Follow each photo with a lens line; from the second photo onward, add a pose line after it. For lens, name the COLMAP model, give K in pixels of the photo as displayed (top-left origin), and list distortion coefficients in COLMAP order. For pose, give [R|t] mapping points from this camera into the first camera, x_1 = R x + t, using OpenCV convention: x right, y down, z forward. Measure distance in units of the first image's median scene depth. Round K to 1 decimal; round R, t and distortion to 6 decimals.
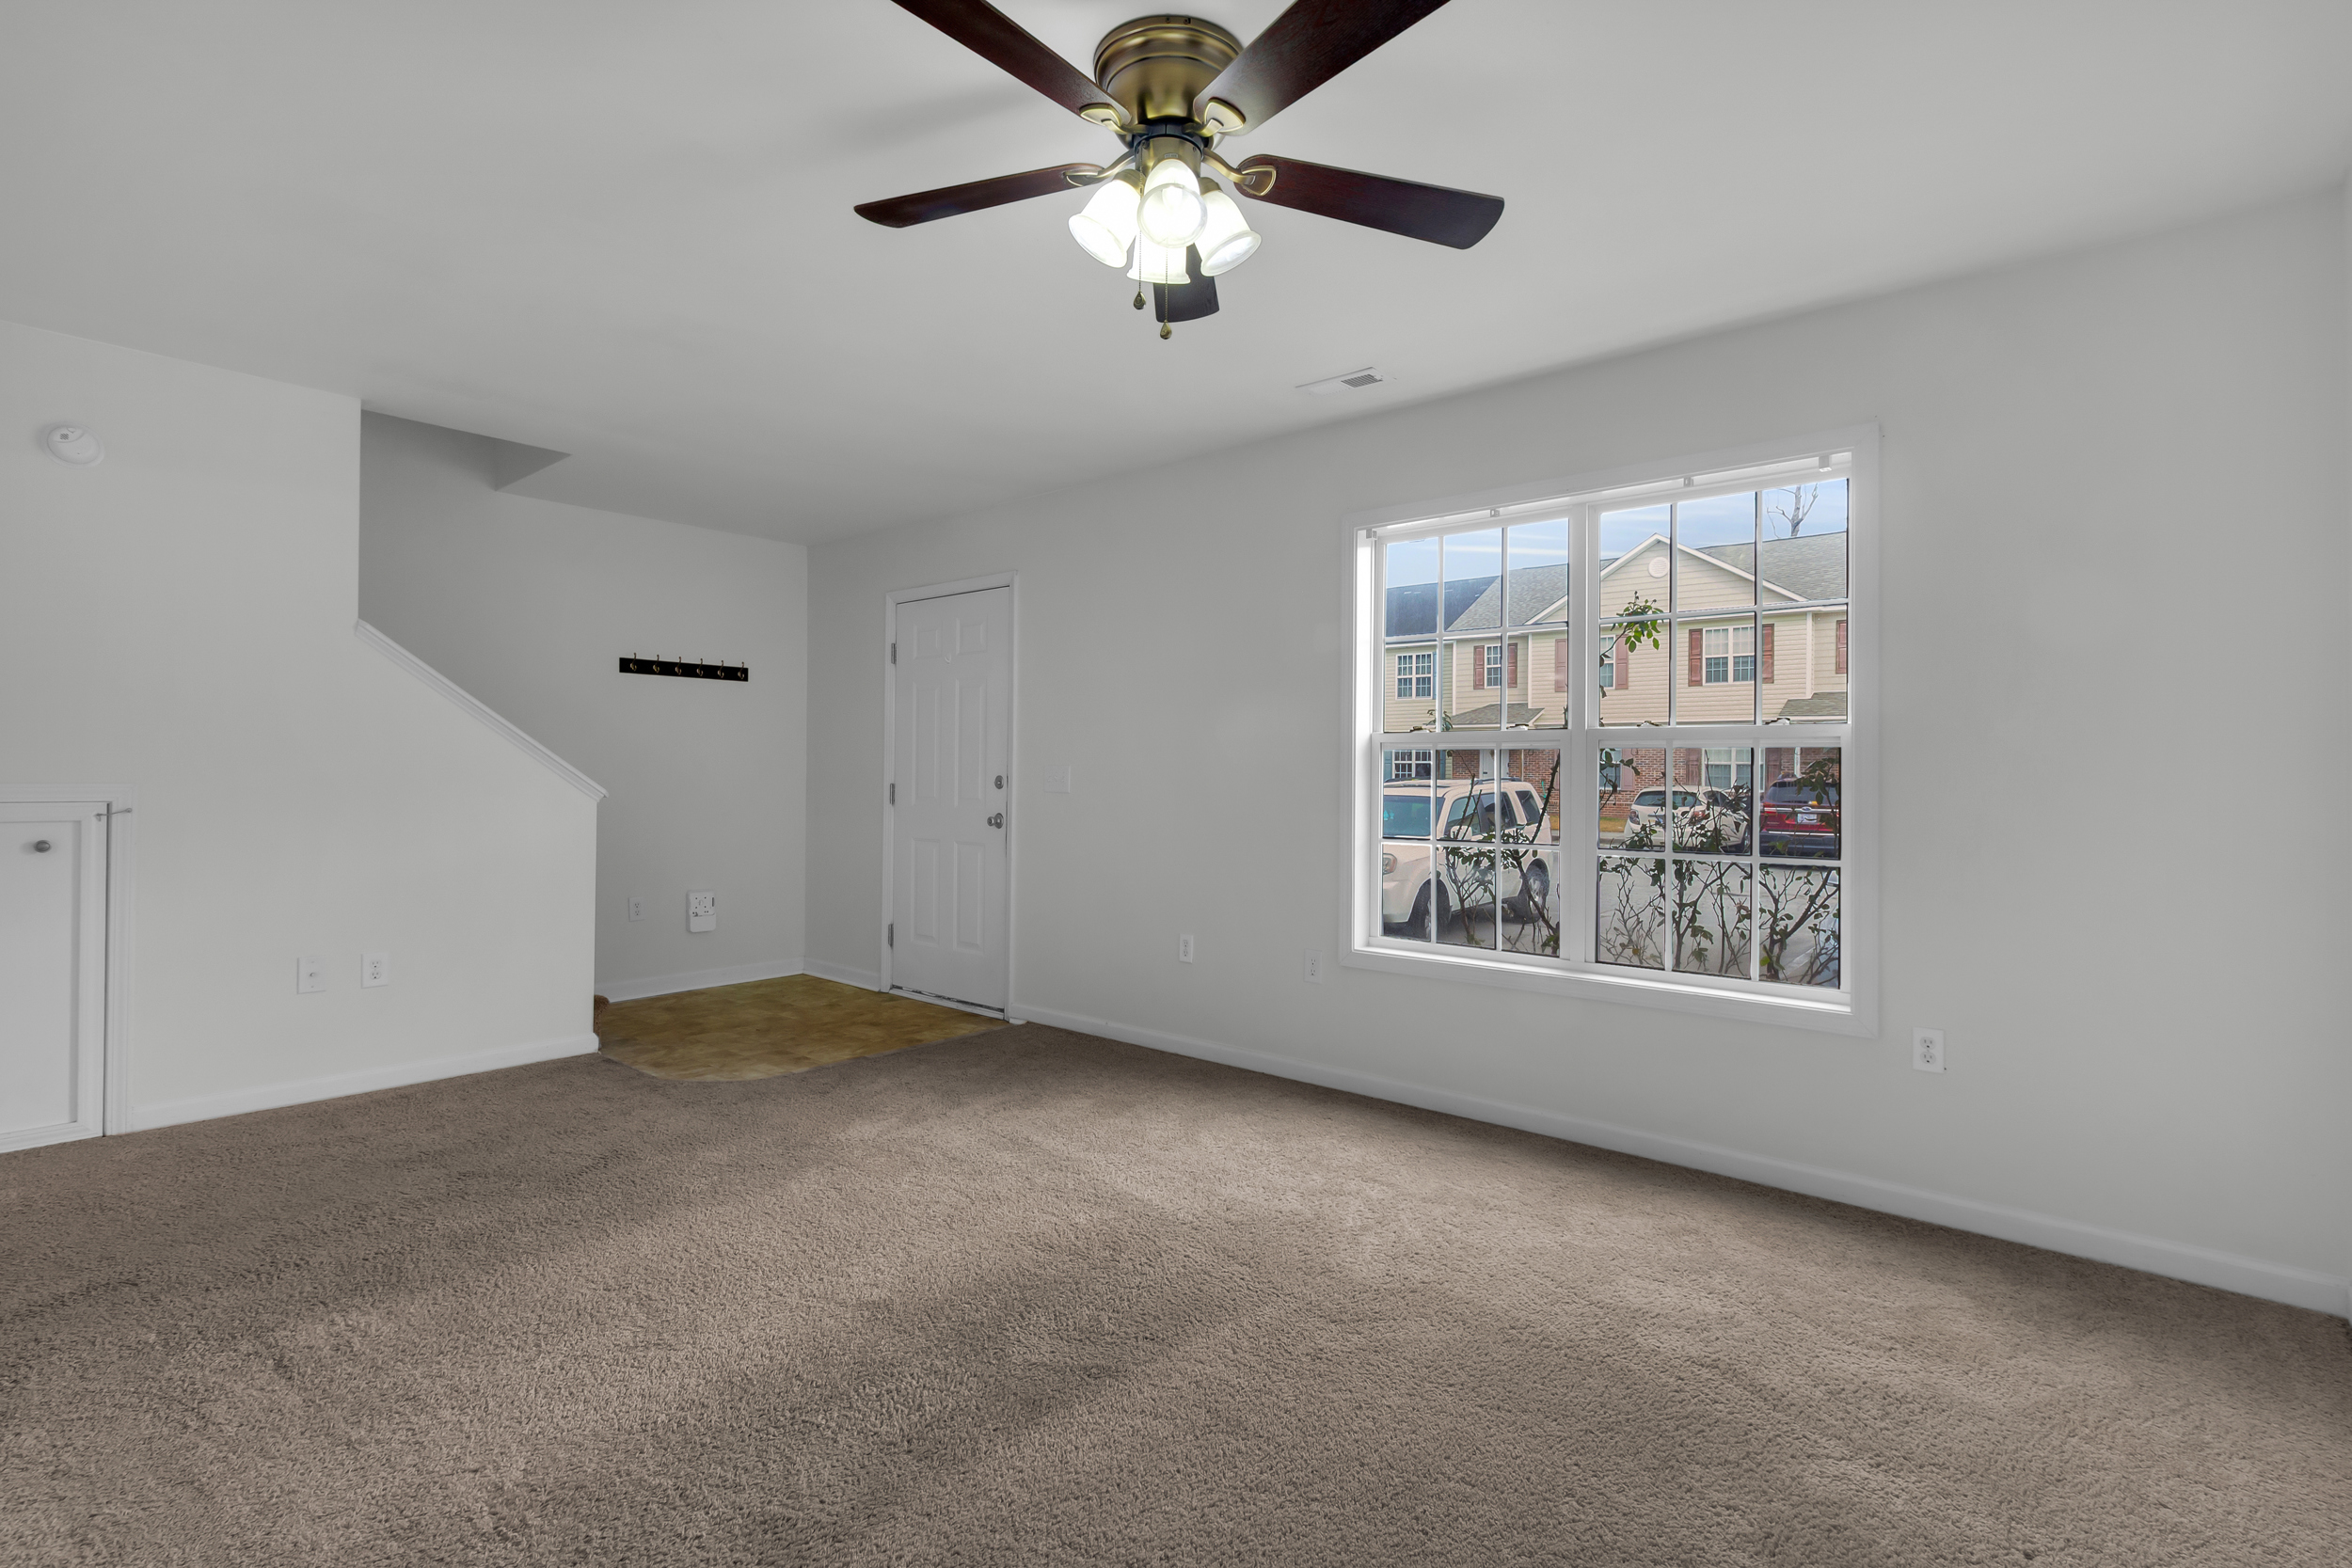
lens RADIAL K [[1132.1, 0, 1176.0], [0, 1132.1, 784.0], [0, 0, 1]] dist [0.002384, 0.000199]
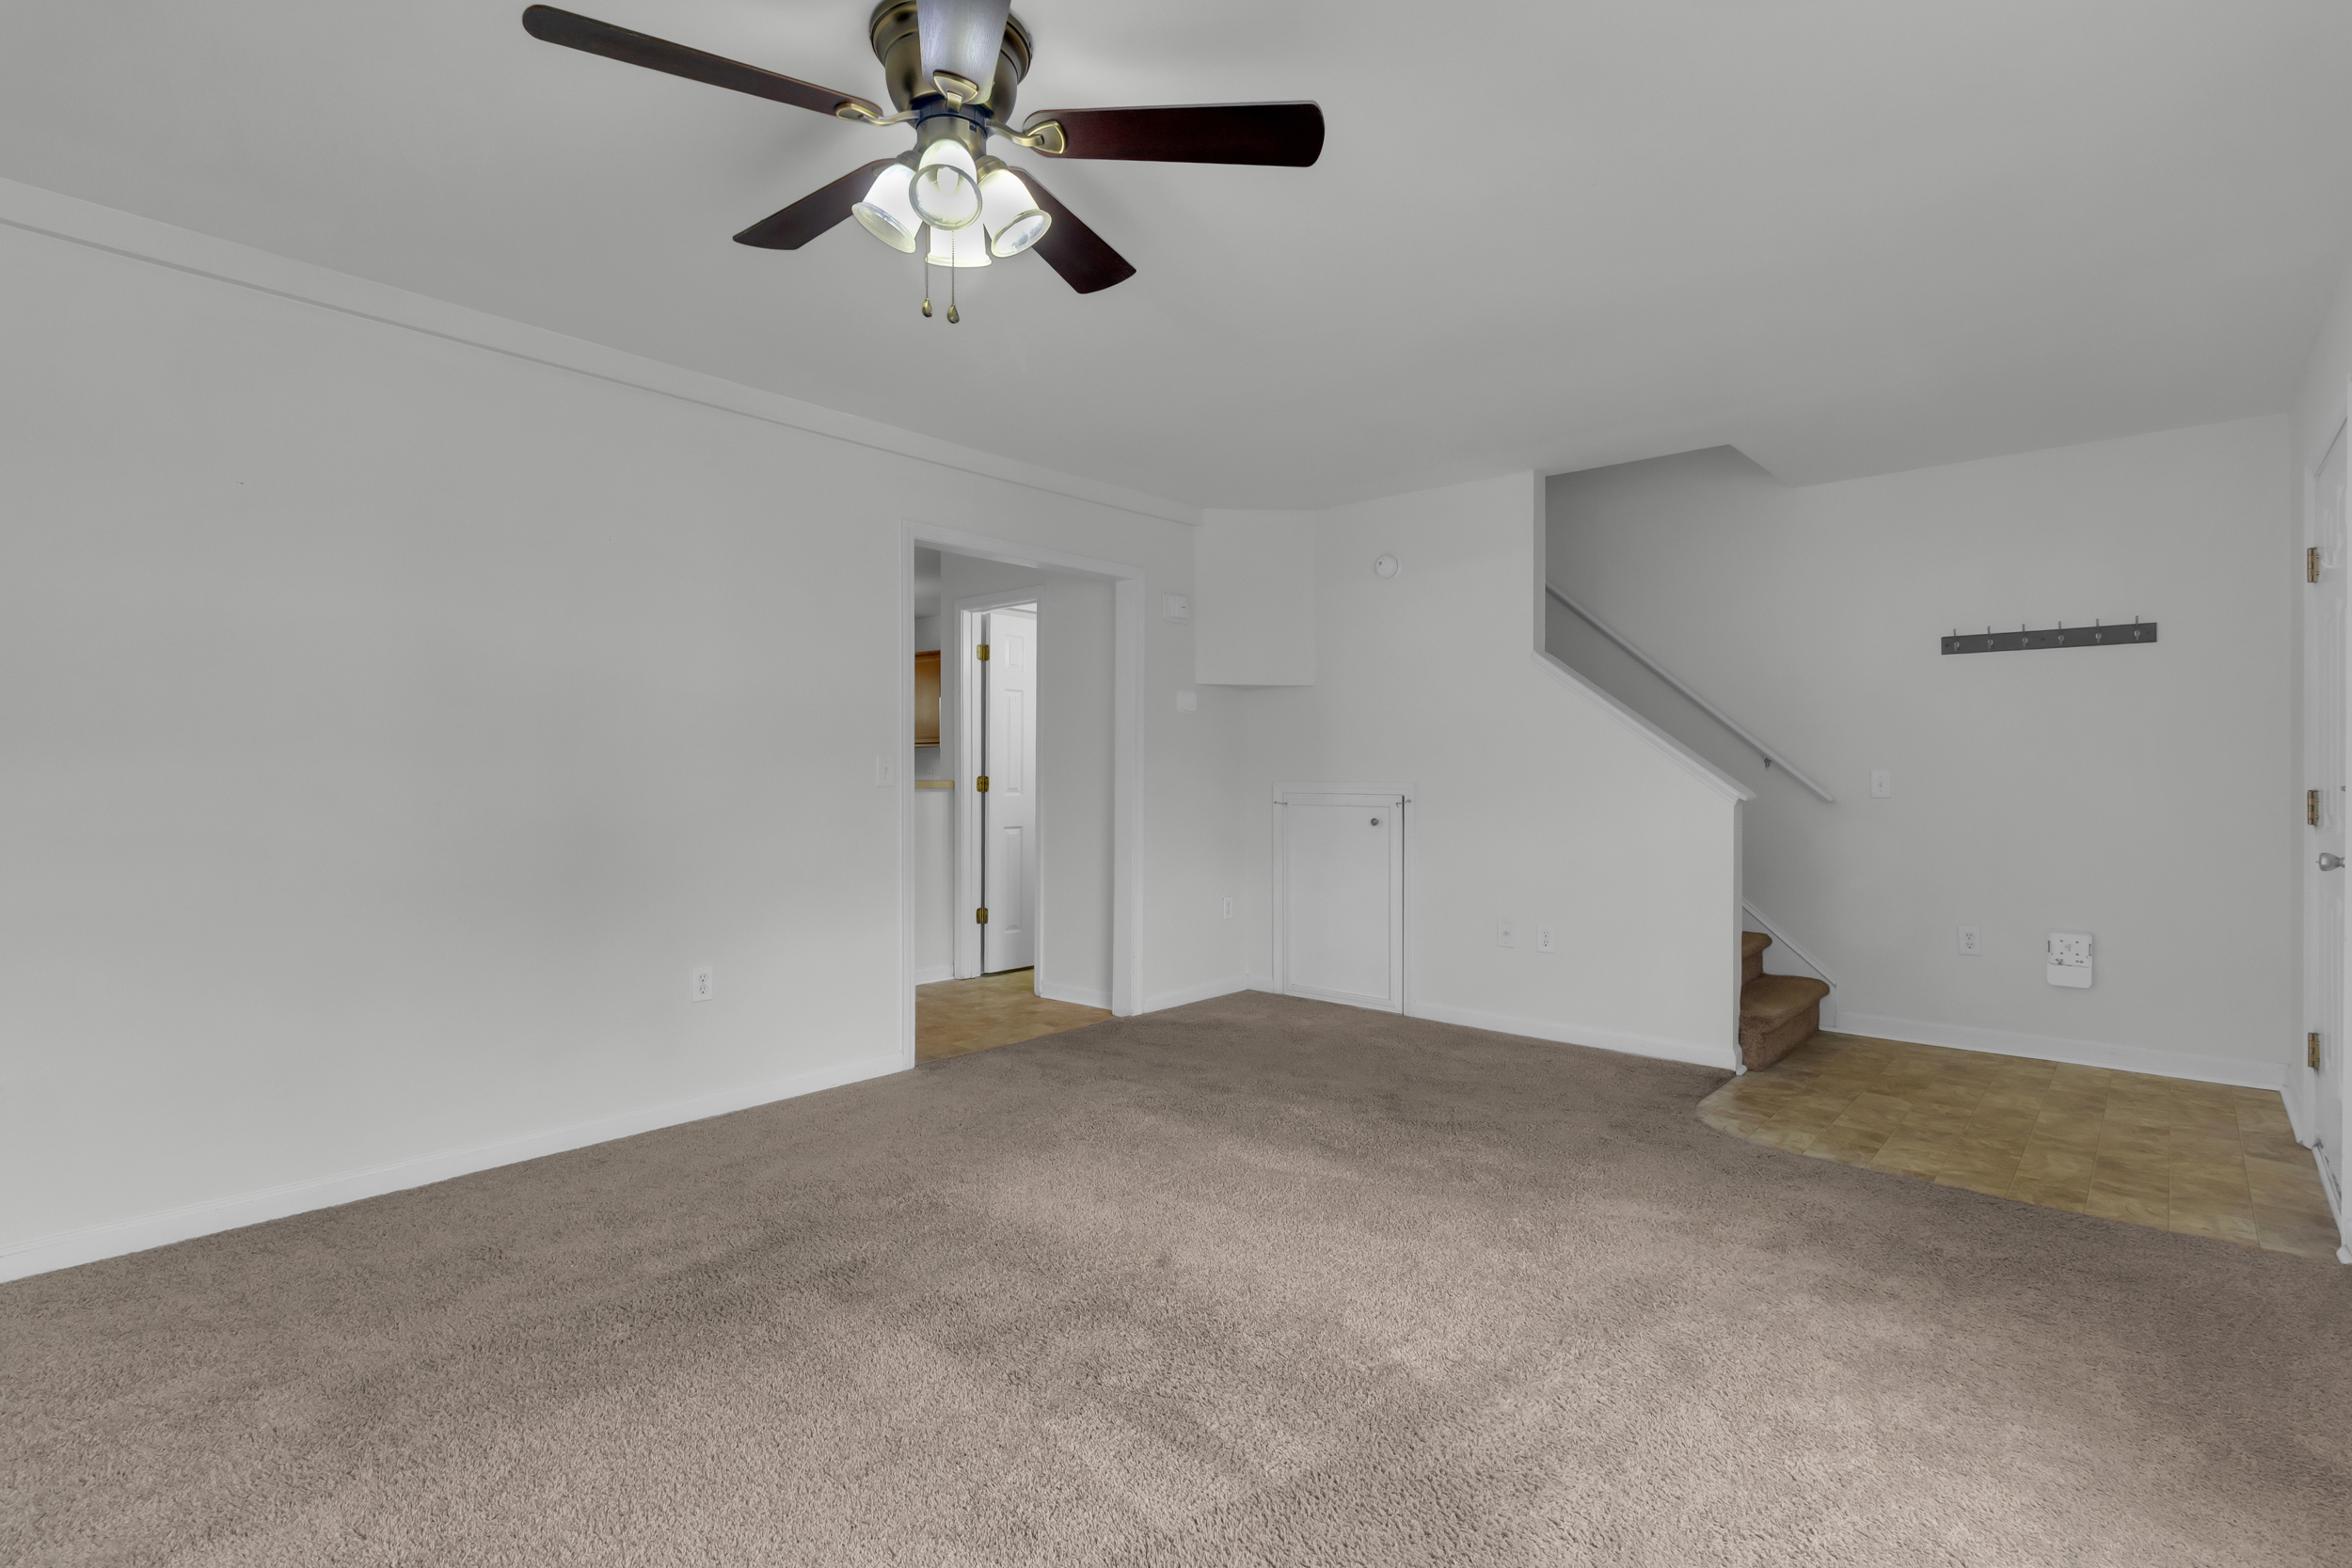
lens RADIAL K [[1117.1, 0, 1176.0], [0, 1117.1, 784.0], [0, 0, 1]] dist [-0.000635, -0.000113]
pose [[-0.022191, -0.004699, -0.999743, 0.451566], [-0.010426, 0.999936, -0.004469, 0.008782], [0.999699, 0.010324, -0.022239, 0.586273]]
